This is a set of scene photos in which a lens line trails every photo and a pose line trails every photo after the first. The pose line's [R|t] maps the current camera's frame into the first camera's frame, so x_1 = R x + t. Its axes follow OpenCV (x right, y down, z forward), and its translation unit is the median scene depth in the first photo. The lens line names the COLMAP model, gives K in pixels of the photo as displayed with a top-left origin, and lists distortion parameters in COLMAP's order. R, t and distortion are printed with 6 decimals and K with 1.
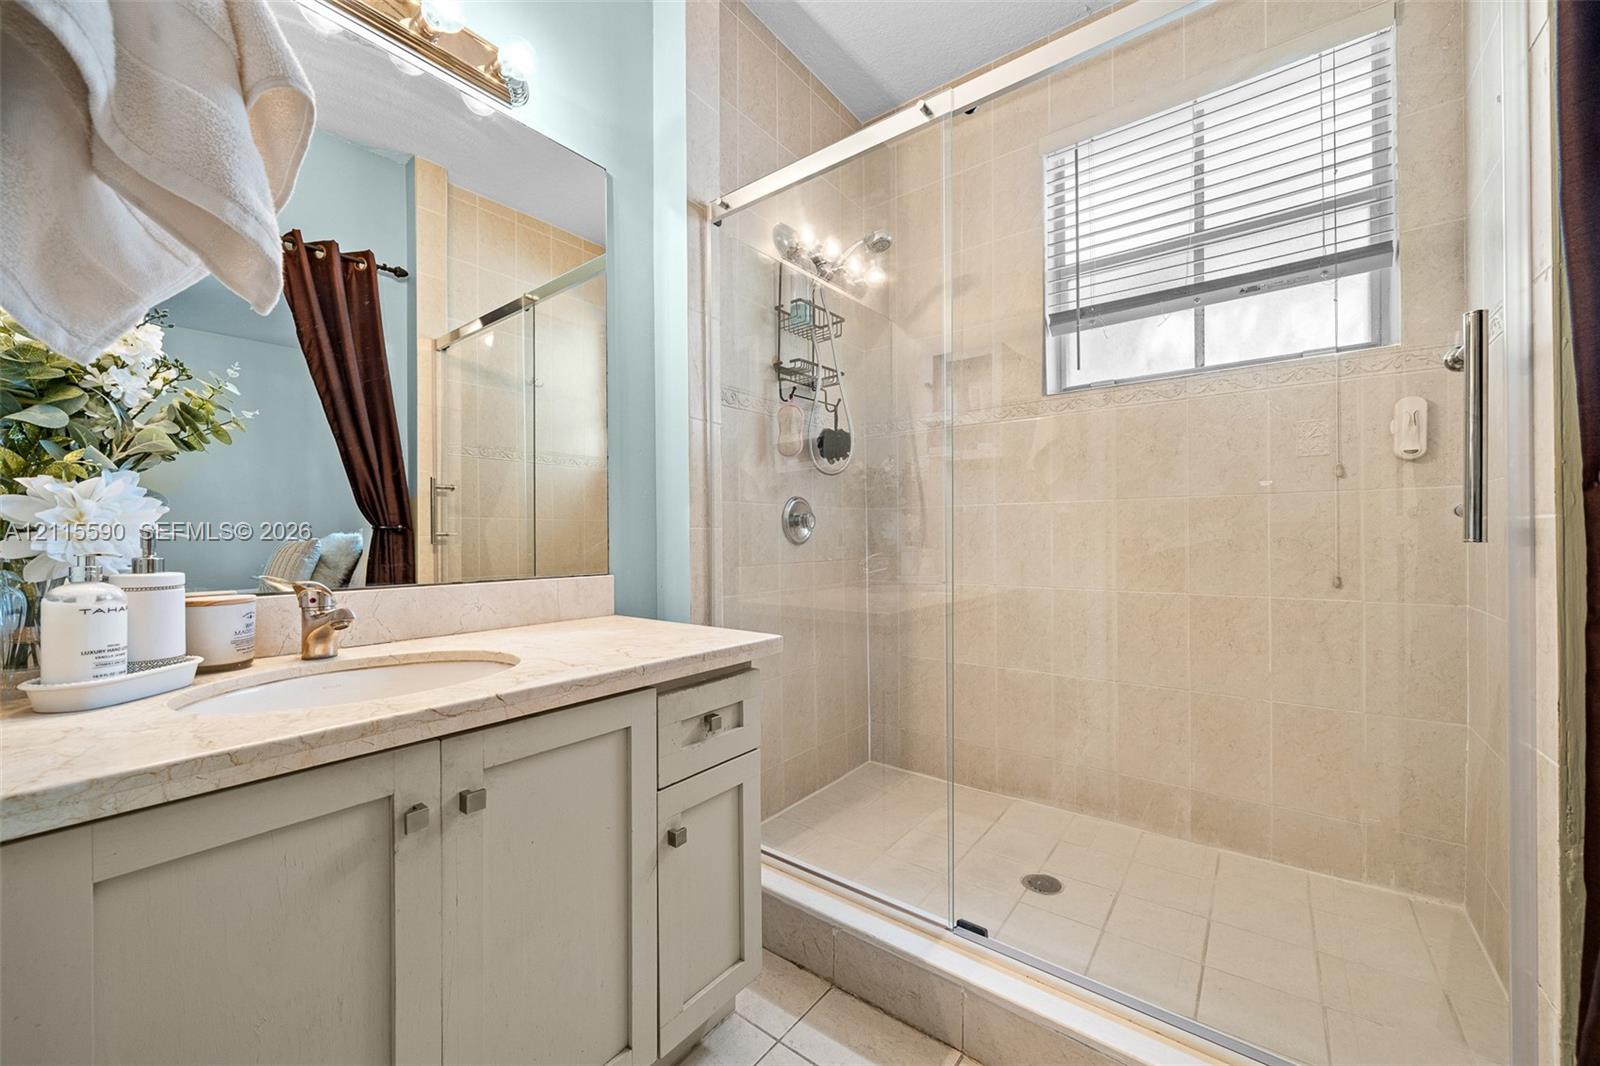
lens RADIAL K [[613.9, 0, 794.0], [0, 613.9, 538.4], [0, 0, 1]] dist [0.001131, 0.000092]
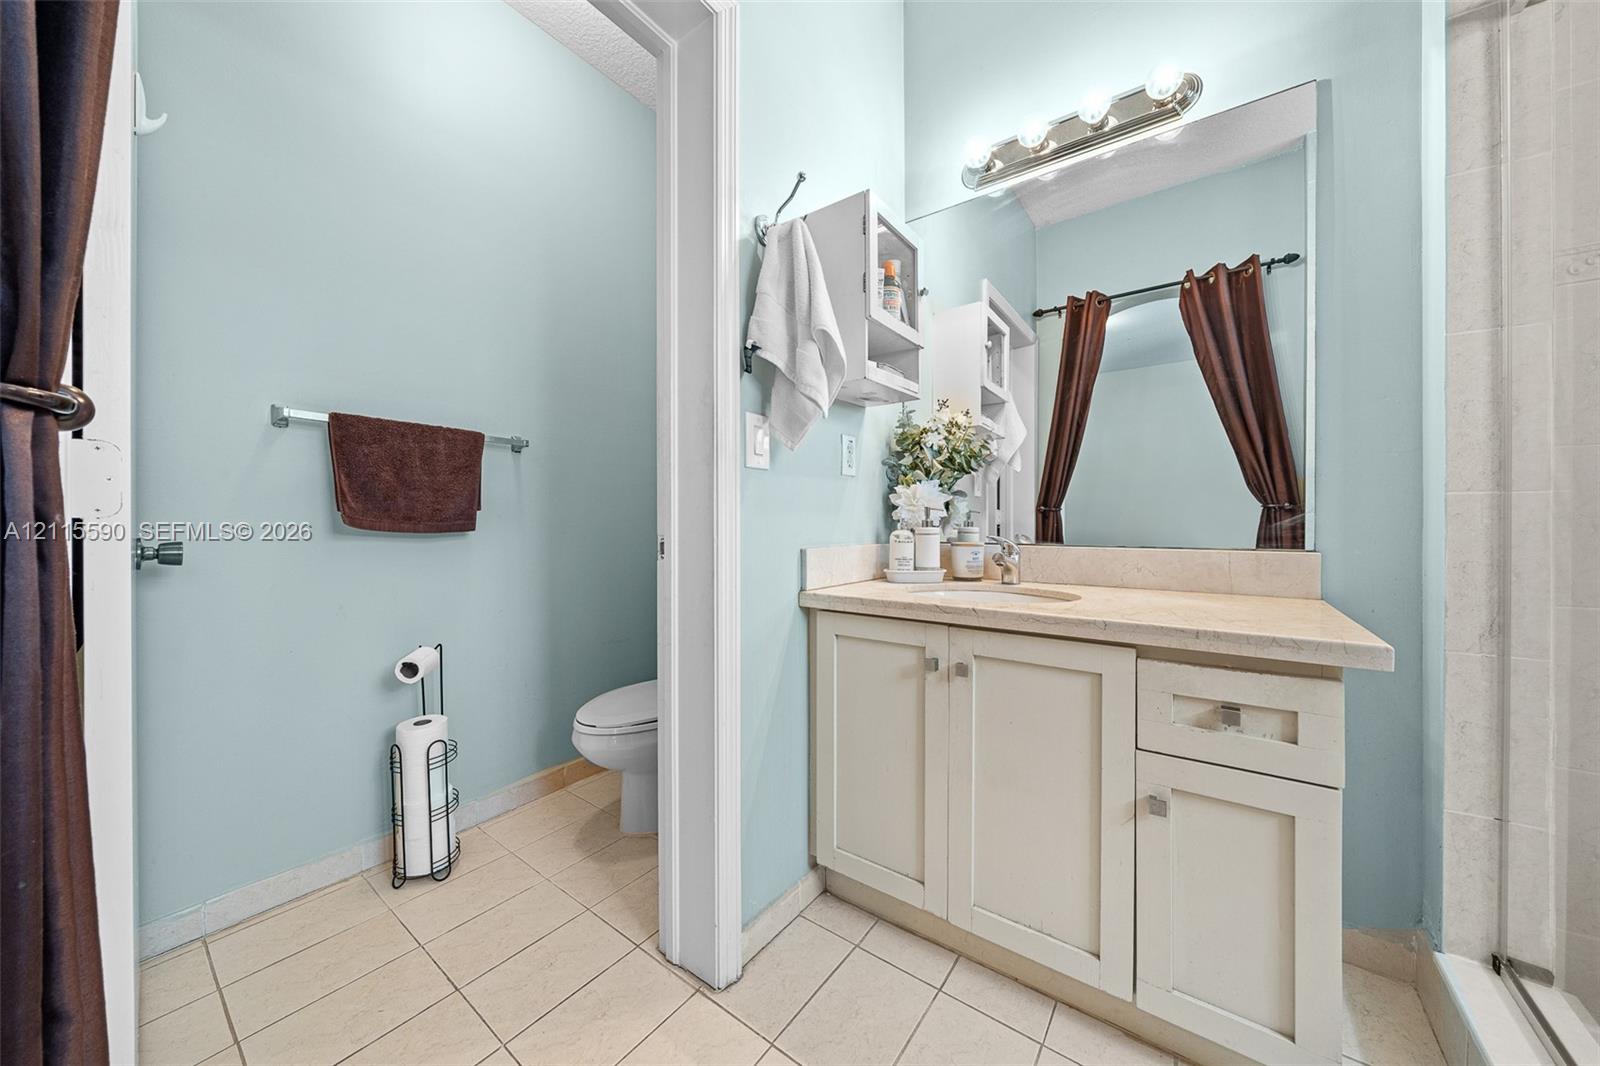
lens RADIAL K [[550.3, 0, 797.0], [0, 550.3, 525.7], [0, 0, 1]] dist [-0.006402, 0.000105]
pose [[0.023103, 0.009278, -0.999690, 0.601207], [-0.003202, 0.999952, 0.009207, 0.023719], [0.999728, 0.002989, 0.023132, 0.351281]]
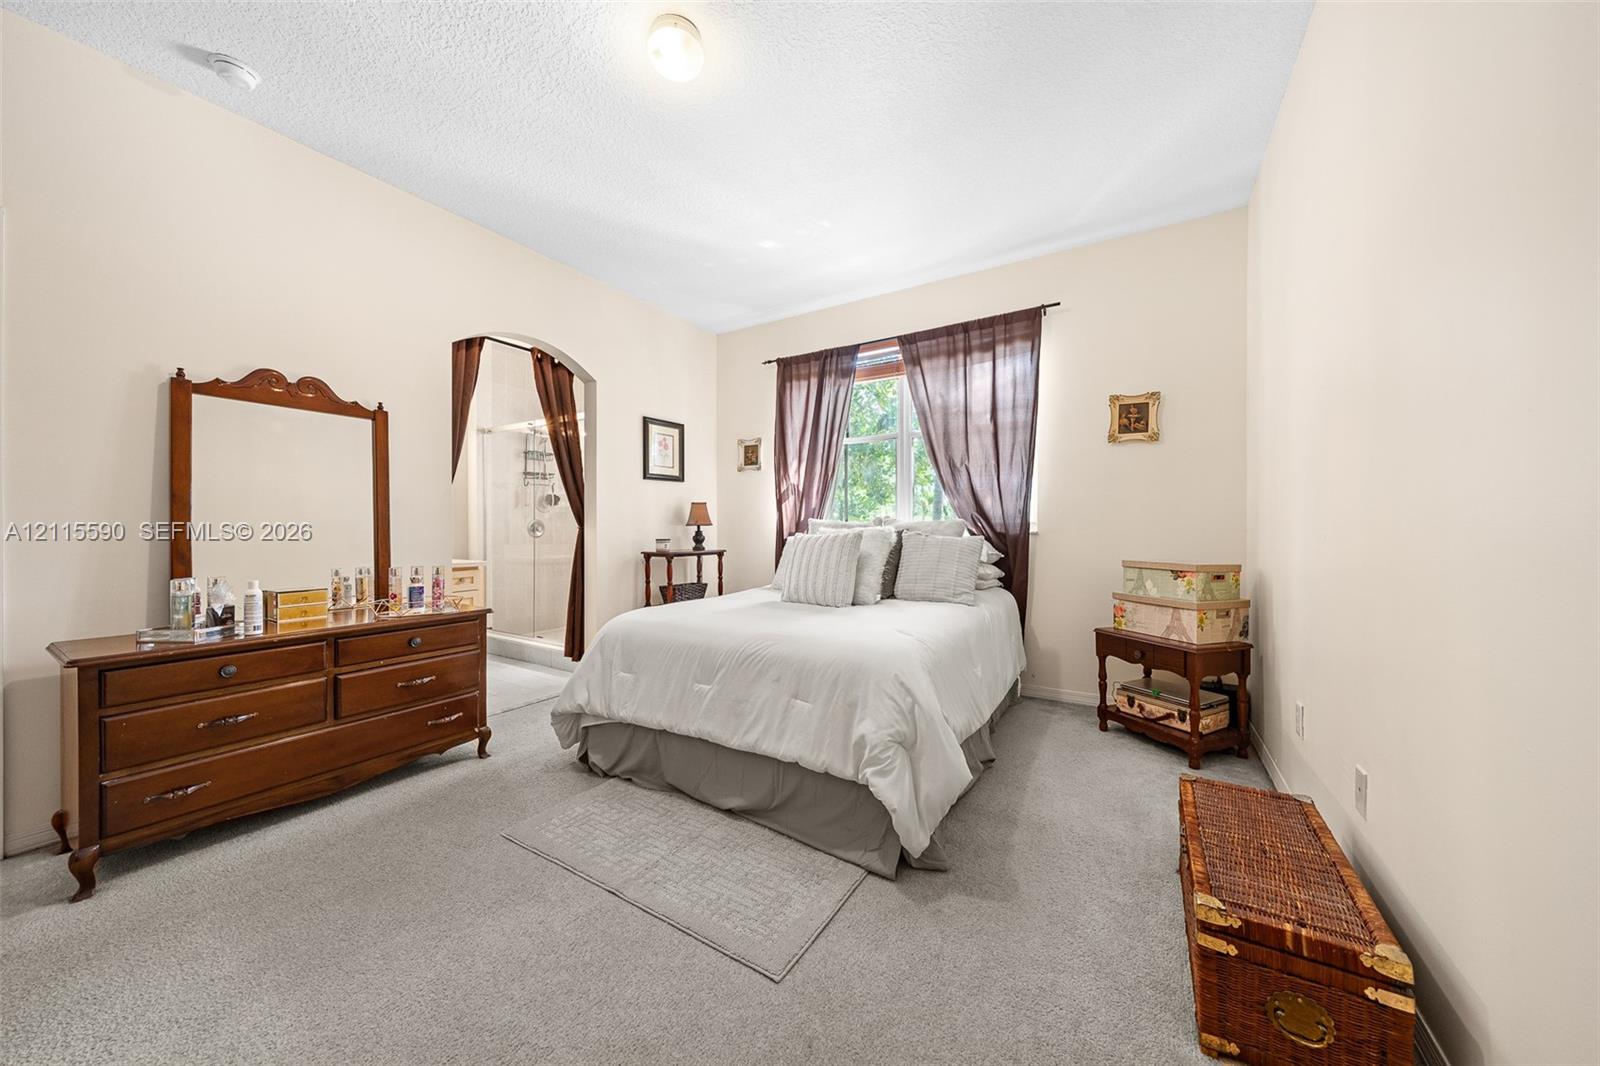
lens RADIAL K [[550.3, 0, 802.7], [0, 550.3, 532.6], [0, 0, 1]] dist [-0.006402, 0.000105]
pose [[0.994468, 0.003287, 0.104988, 1.665567], [-0.002524, 0.999969, -0.007404, 0.003466], [-0.105009, 0.007098, 0.994446, -2.756045]]
